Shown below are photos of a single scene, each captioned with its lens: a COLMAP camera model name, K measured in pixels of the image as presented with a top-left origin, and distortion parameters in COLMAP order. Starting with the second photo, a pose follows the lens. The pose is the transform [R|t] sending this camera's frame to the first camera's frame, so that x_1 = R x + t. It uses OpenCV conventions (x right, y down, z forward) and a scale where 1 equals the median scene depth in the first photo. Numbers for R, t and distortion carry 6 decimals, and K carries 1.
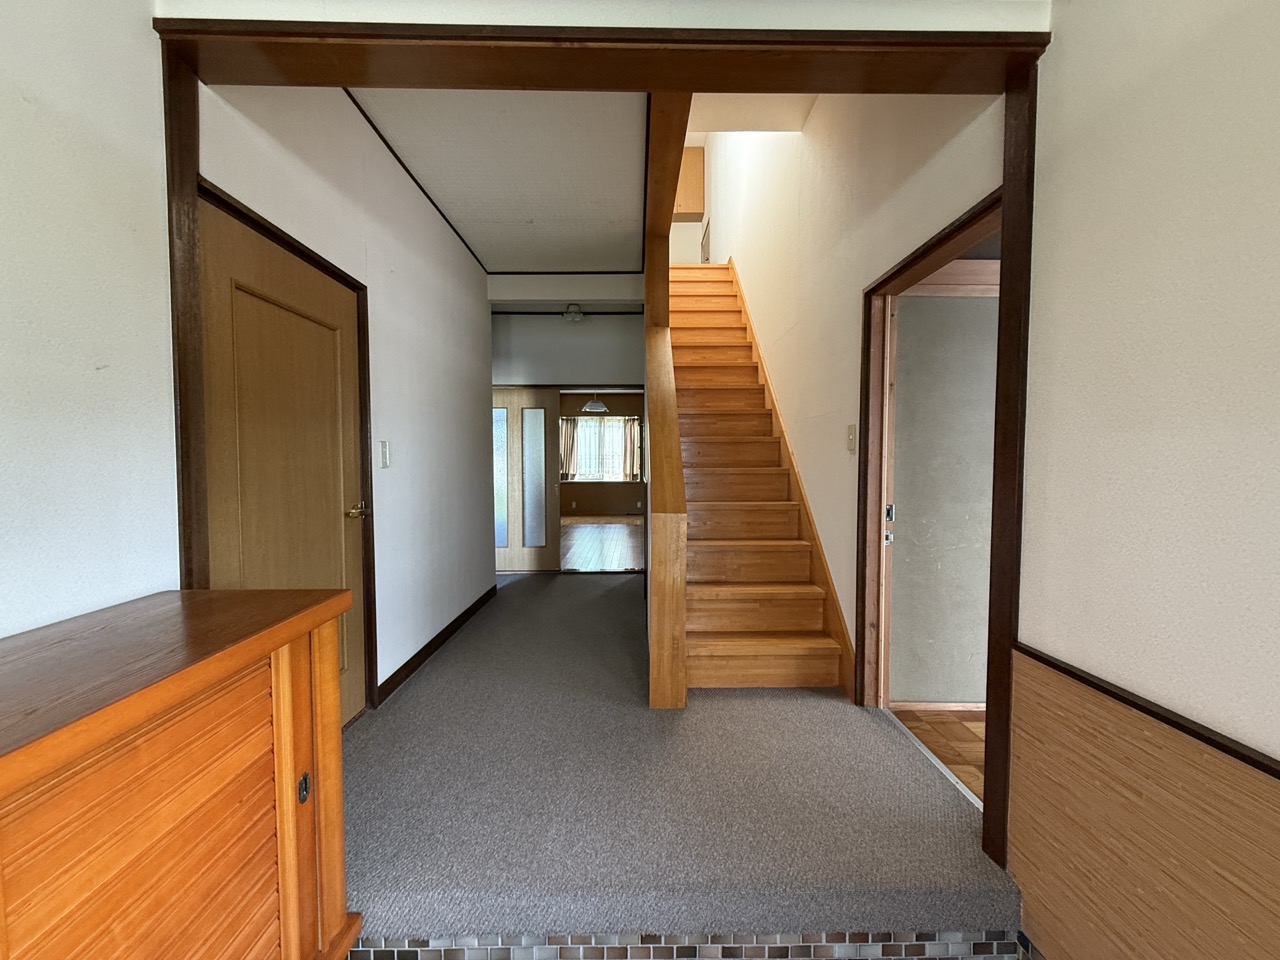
lens RADIAL K [[512.2, 0, 645.6], [0, 512.2, 474.2], [0, 0, 1]] dist [-0.003758, -0.000309]
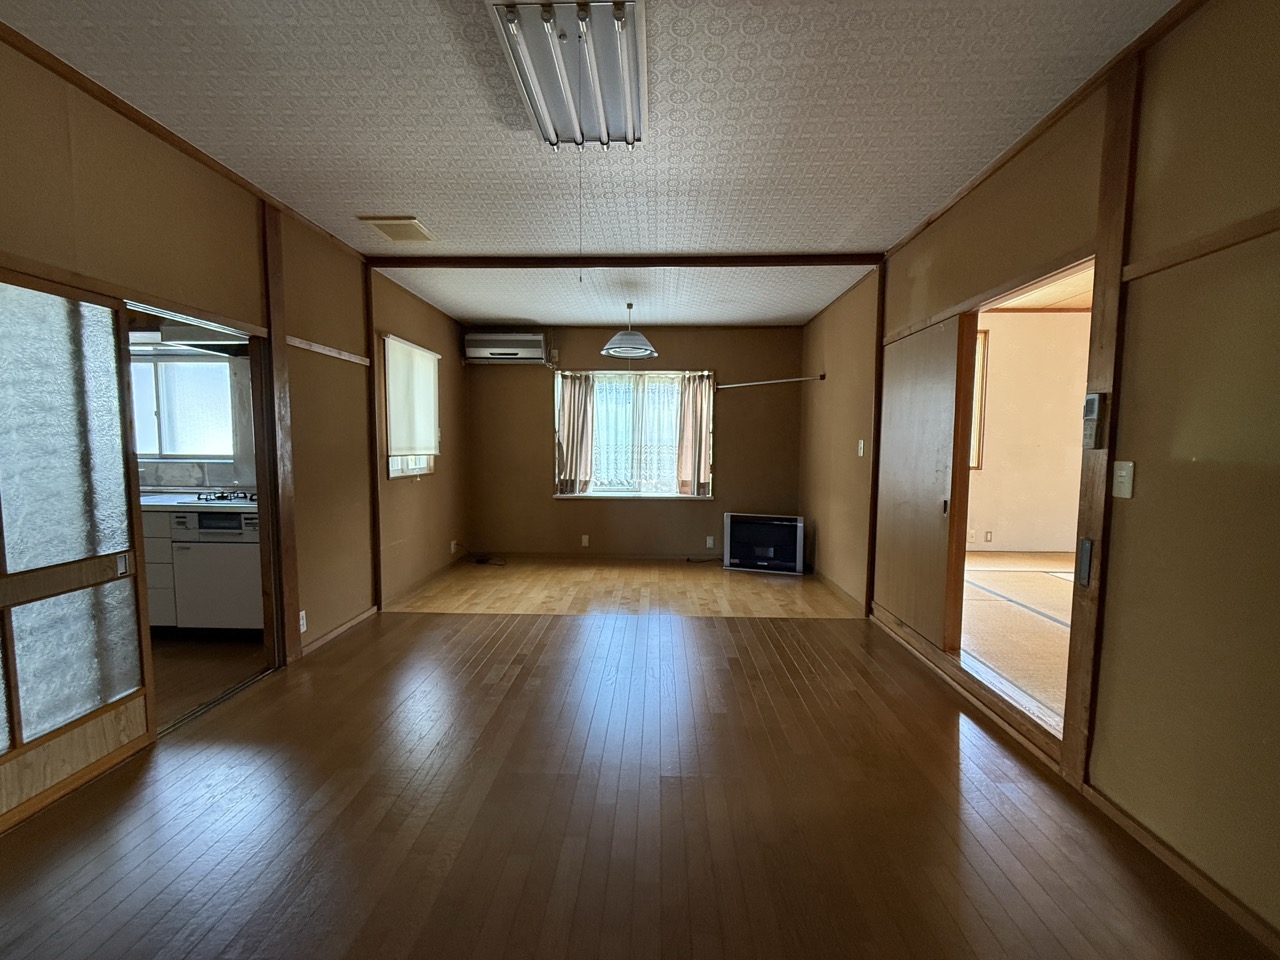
lens RADIAL K [[512.2, 0, 633.1], [0, 512.2, 485.1], [0, 0, 1]] dist [-0.003758, -0.000309]
pose [[0.998688, 0.010377, -0.050149, -0.064793], [-0.009258, 0.999704, 0.022480, -0.009193], [0.050367, -0.021986, 0.998489, 0.477847]]
